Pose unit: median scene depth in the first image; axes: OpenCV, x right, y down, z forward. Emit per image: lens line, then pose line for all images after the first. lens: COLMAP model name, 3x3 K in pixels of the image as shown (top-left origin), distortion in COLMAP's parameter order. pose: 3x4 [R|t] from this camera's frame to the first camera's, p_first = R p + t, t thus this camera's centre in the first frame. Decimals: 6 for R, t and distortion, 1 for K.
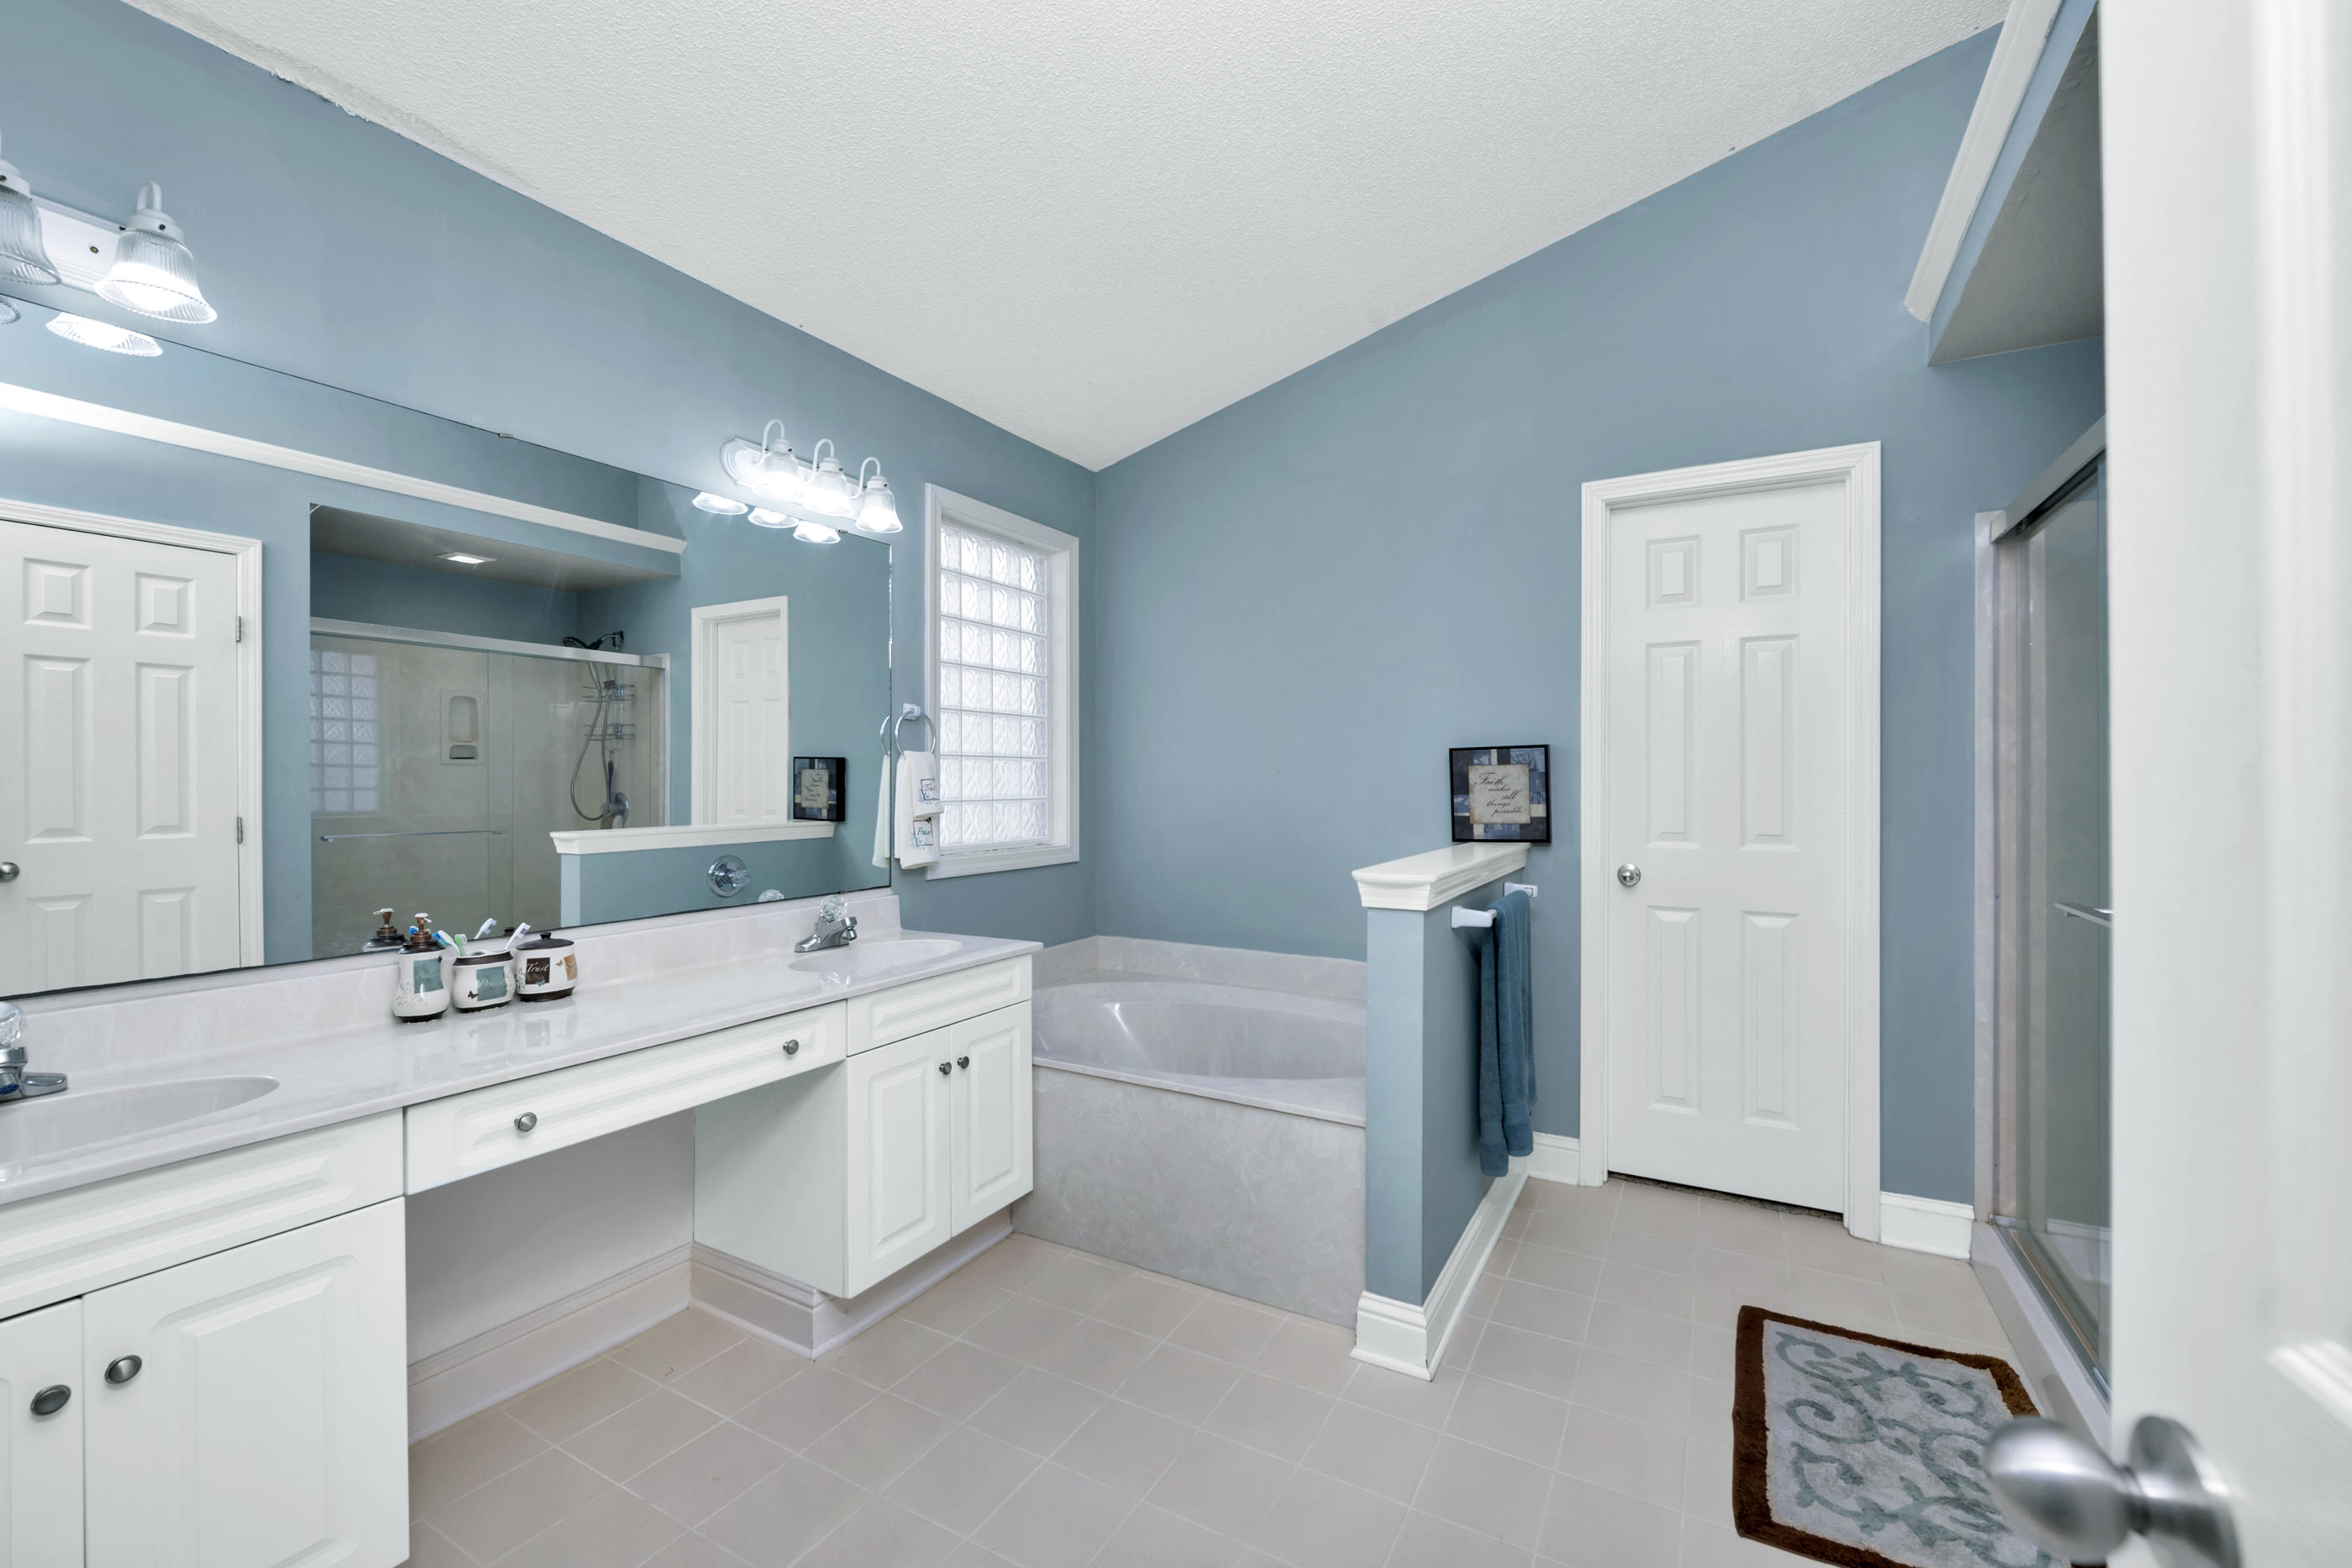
lens RADIAL K [[941.4, 0, 1176.0], [0, 941.4, 784.0], [0, 0, 1]] dist [0.001985, -0.005904]
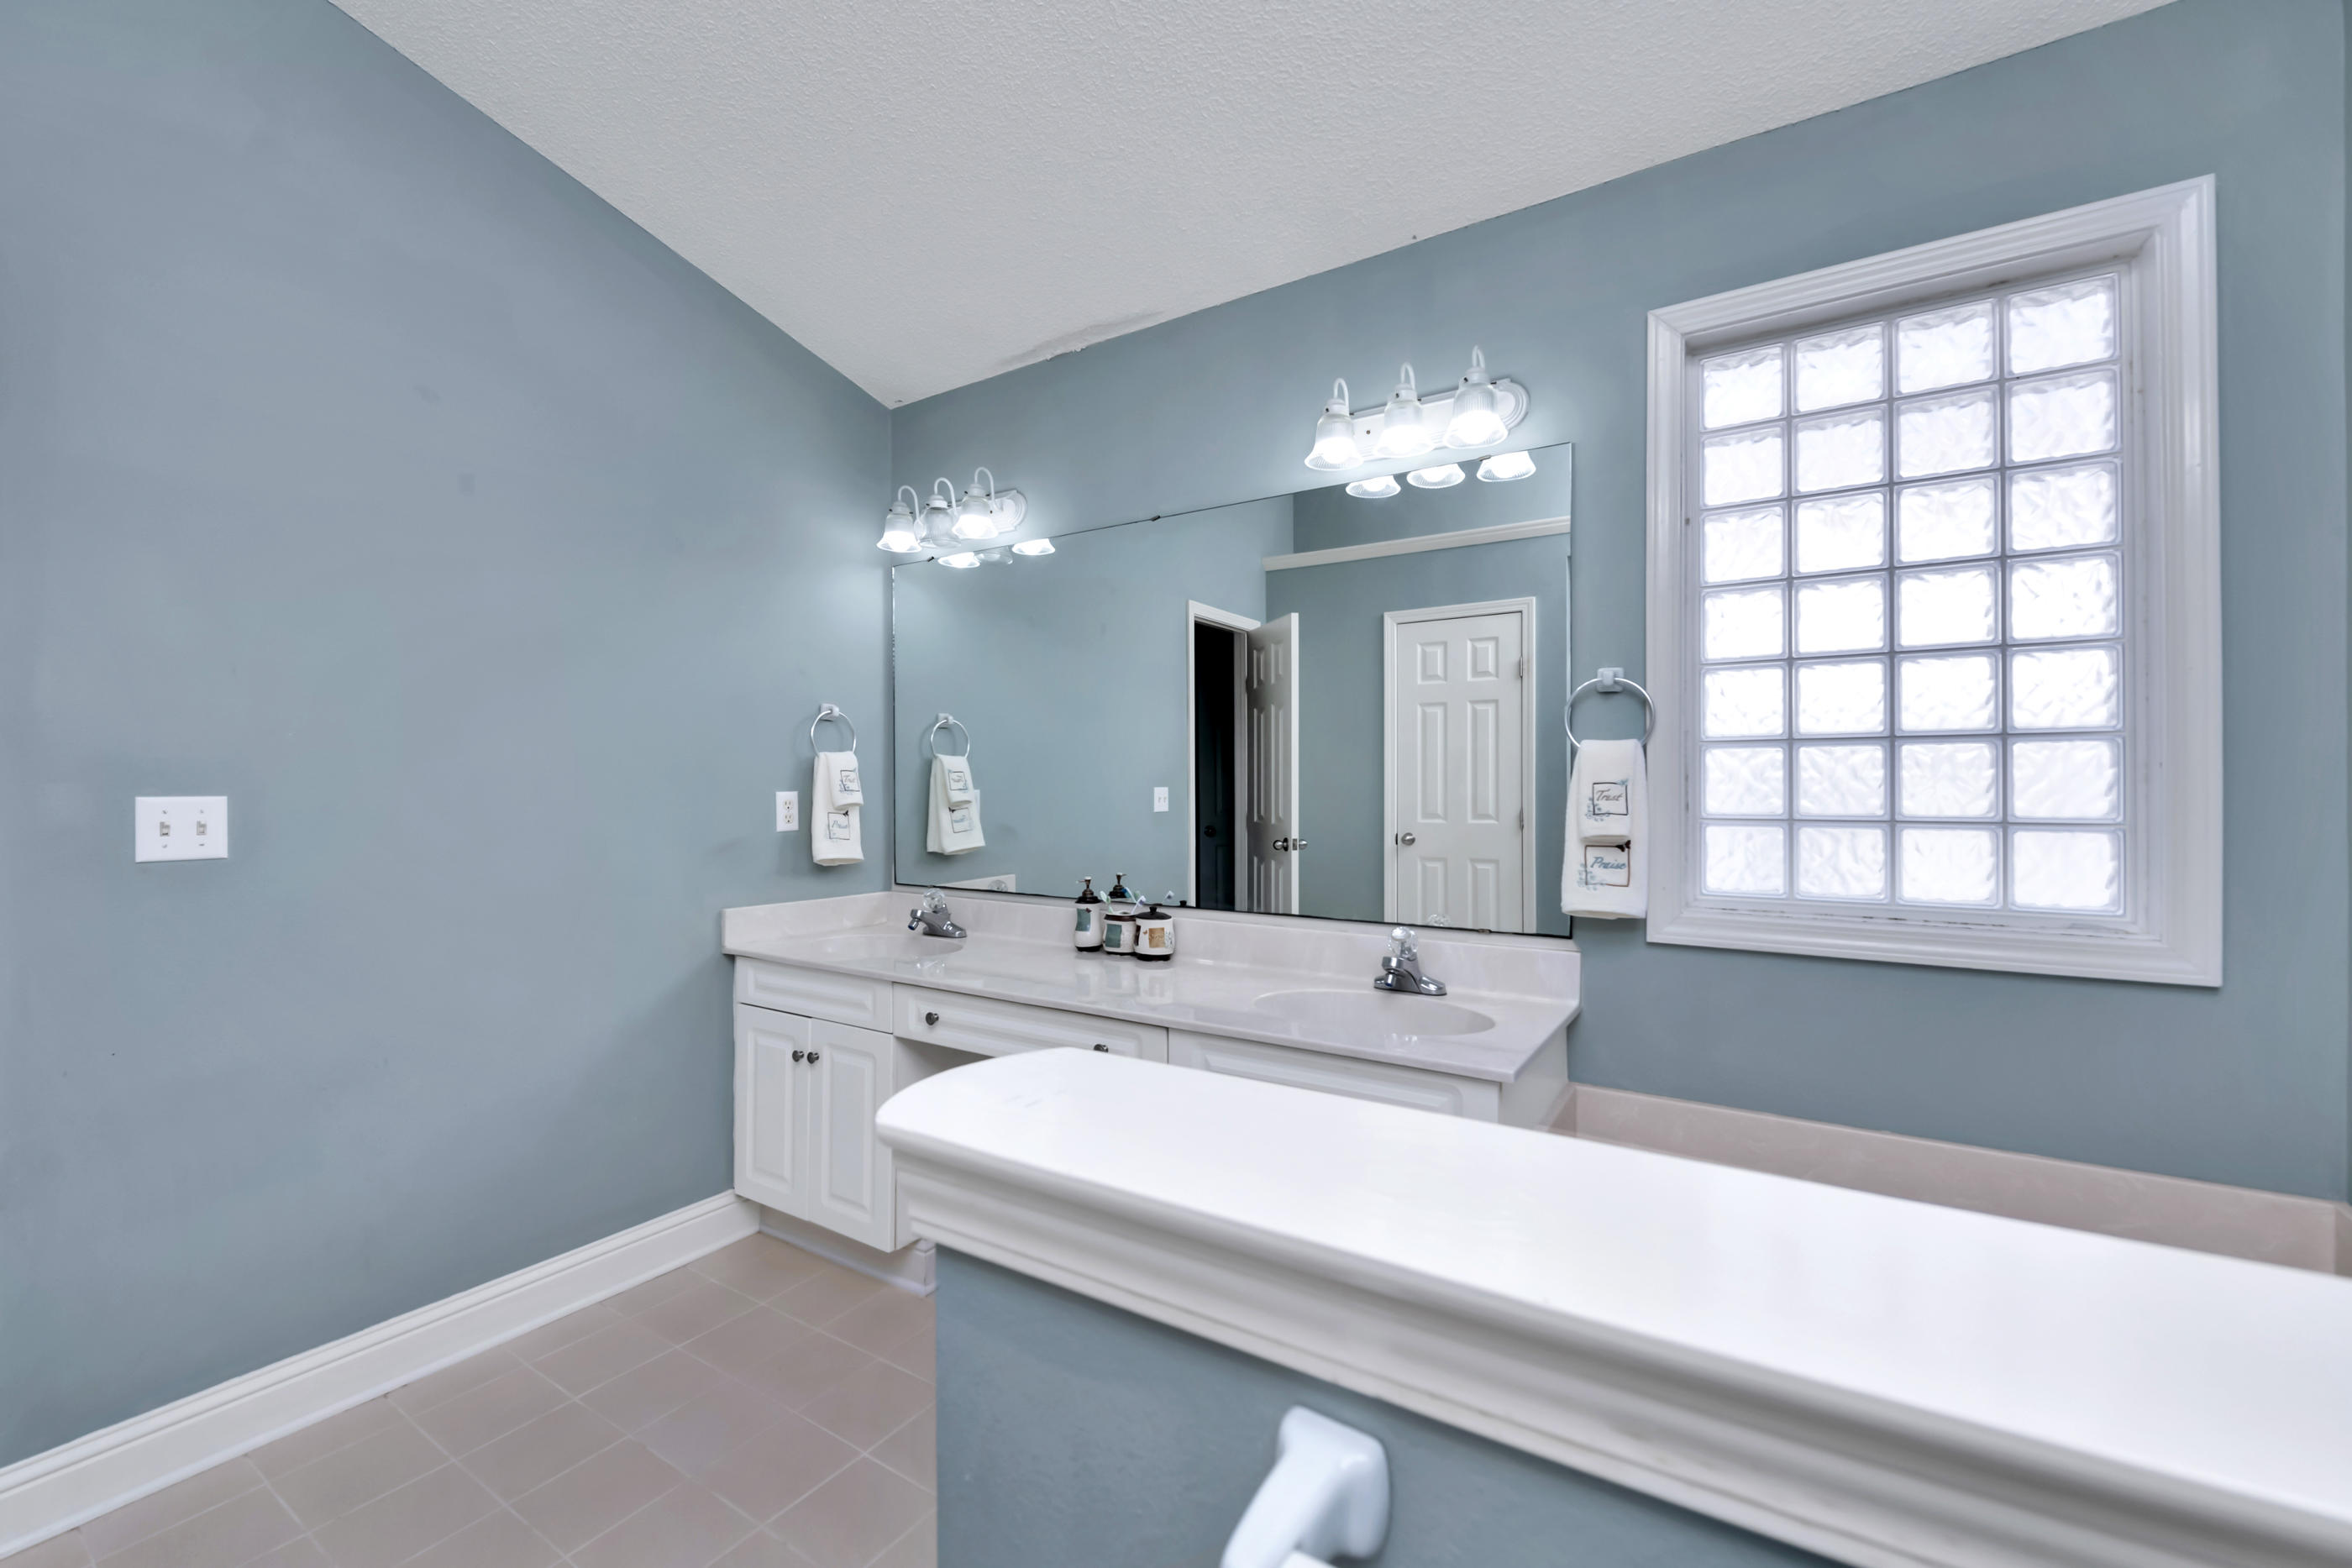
lens RADIAL K [[941.4, 0, 1176.0], [0, 941.4, 784.0], [0, 0, 1]] dist [0.001985, -0.005904]
pose [[-0.034268, -0.010952, -0.999353, 0.574308], [-0.009658, 0.999897, -0.010627, 0.008787], [0.999366, 0.009287, -0.034370, 1.074138]]
